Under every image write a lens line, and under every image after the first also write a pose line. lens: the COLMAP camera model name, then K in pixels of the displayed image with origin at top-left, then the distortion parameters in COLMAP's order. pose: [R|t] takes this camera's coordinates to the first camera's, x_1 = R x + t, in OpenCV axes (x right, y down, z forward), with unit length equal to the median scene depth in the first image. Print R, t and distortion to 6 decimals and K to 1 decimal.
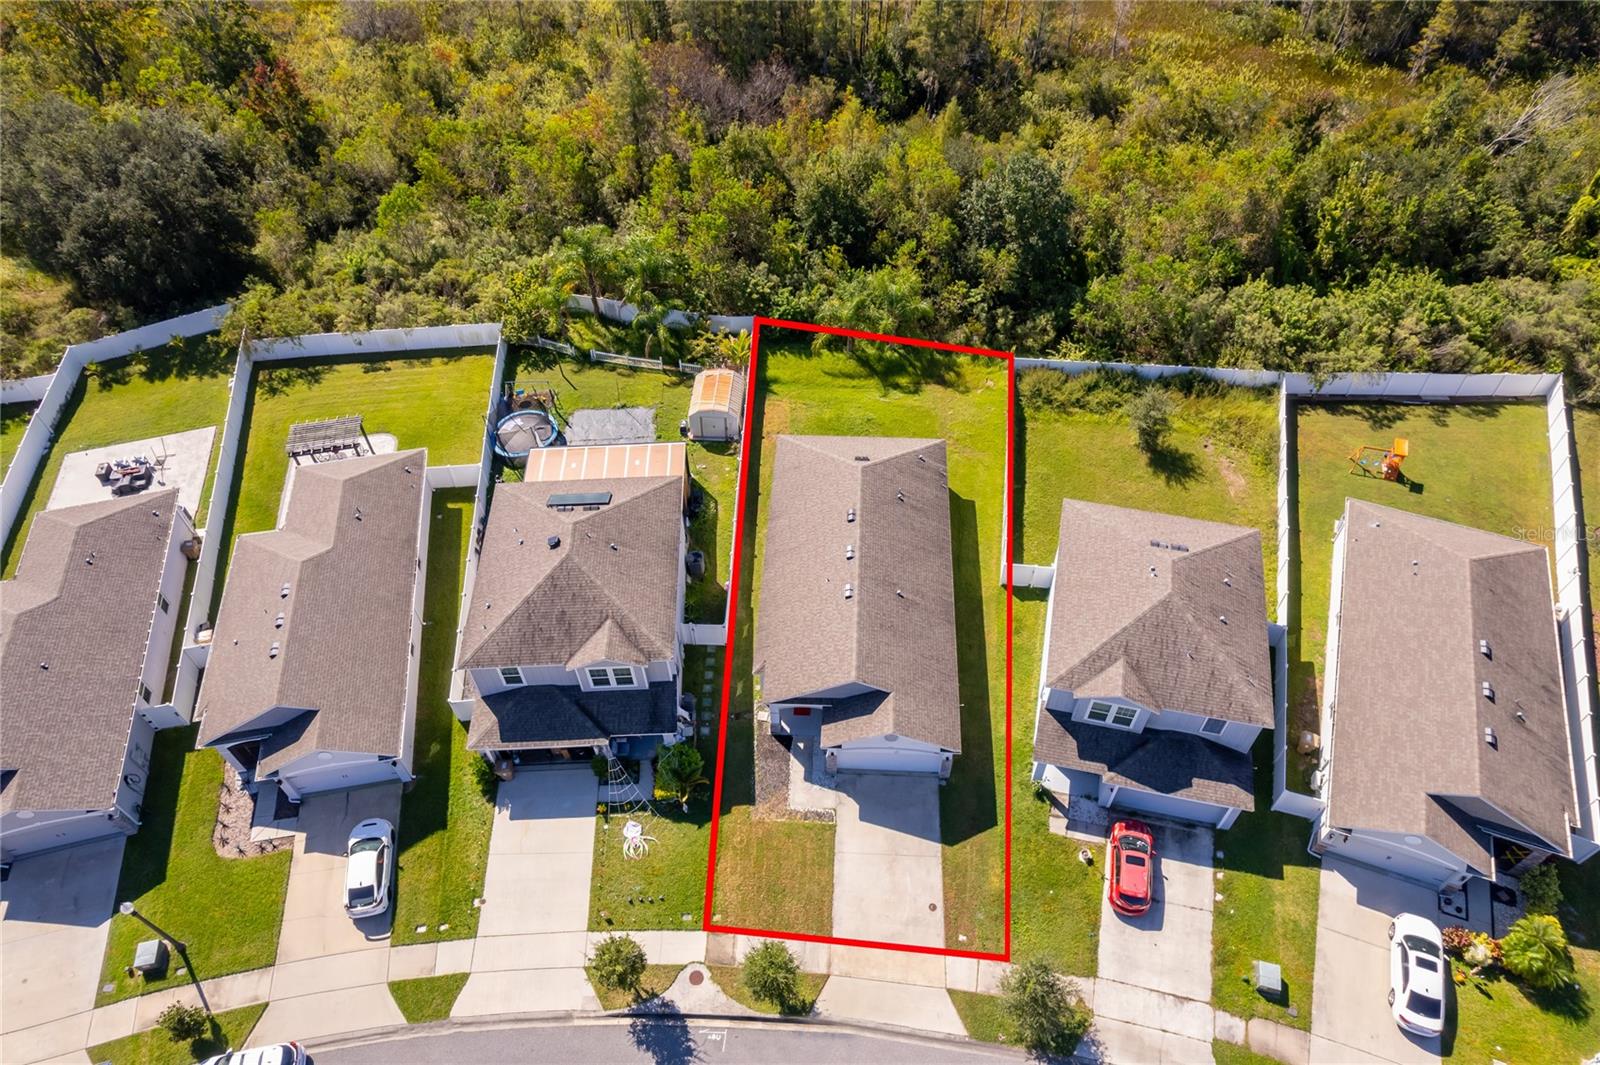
lens RADIAL K [[1035.0, 0, 813.7], [0, 1035.0, 539.1], [0, 0, 1]] dist [-0.075704, 0.074410]
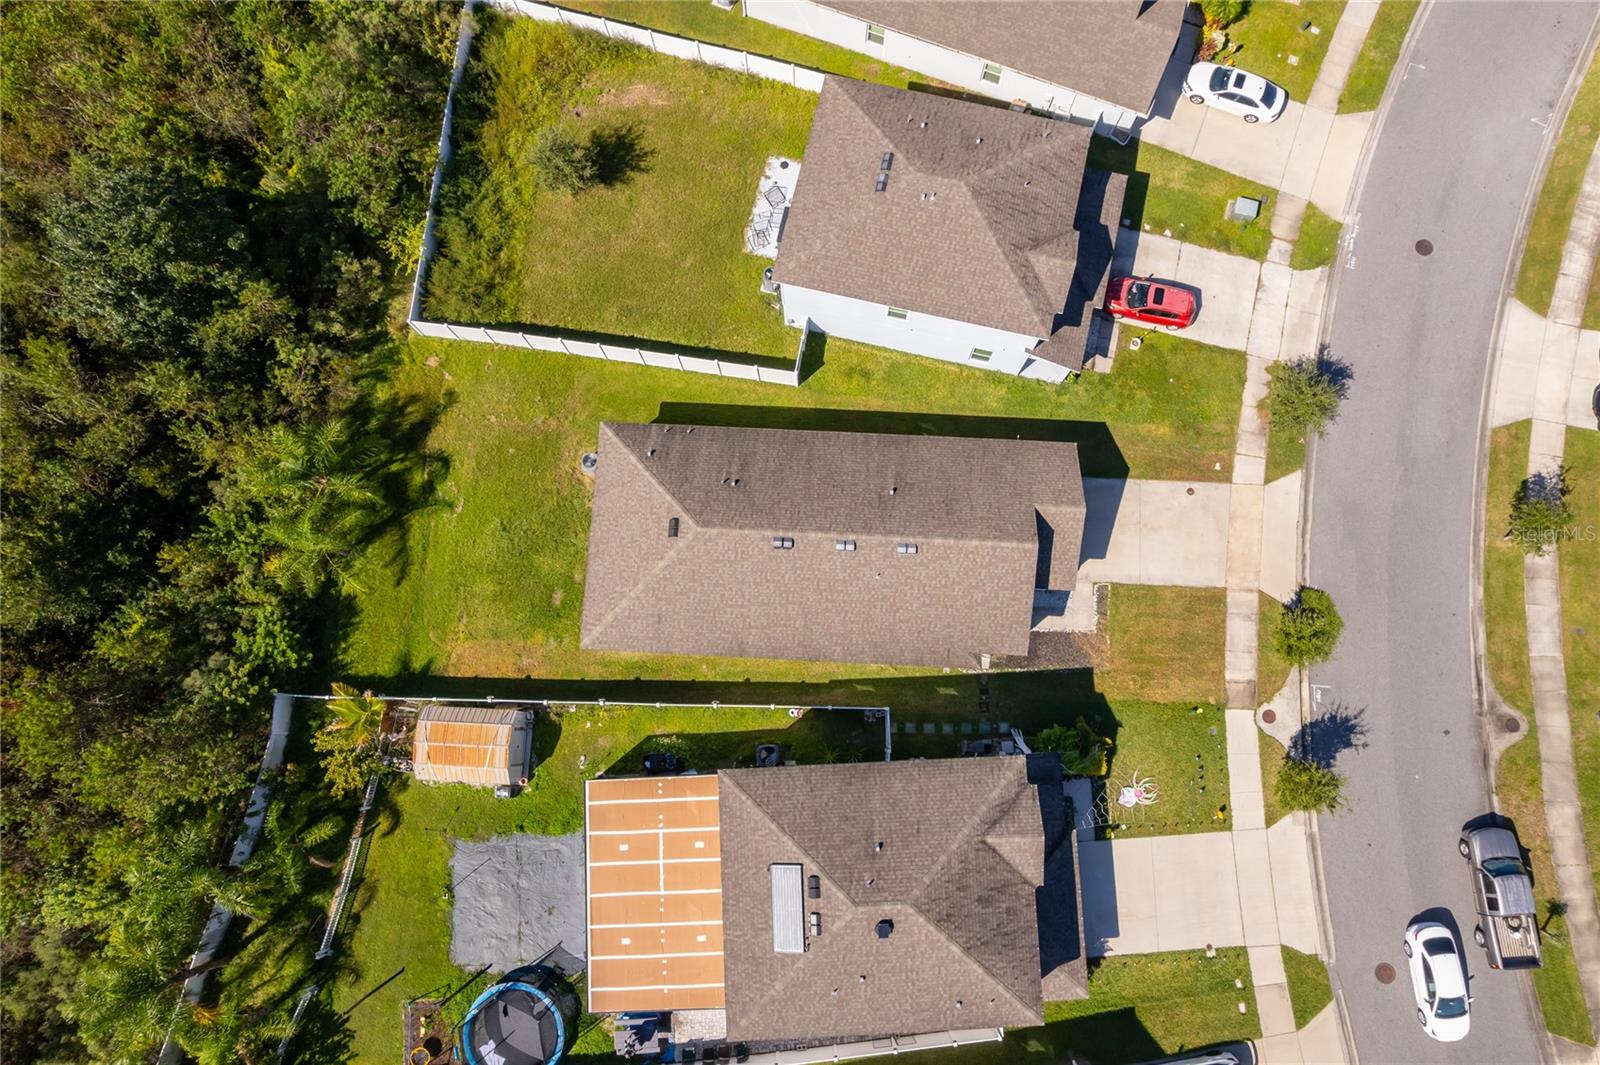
lens RADIAL K [[1035.0, 0, 793.3], [0, 1035.0, 534.8], [0, 0, 1]] dist [-0.075704, 0.074410]
pose [[0.000886, -0.982905, 0.184112, -0.087708], [0.762832, 0.119710, 0.635418, -0.444711], [-0.646596, 0.139884, 0.749898, 0.355252]]
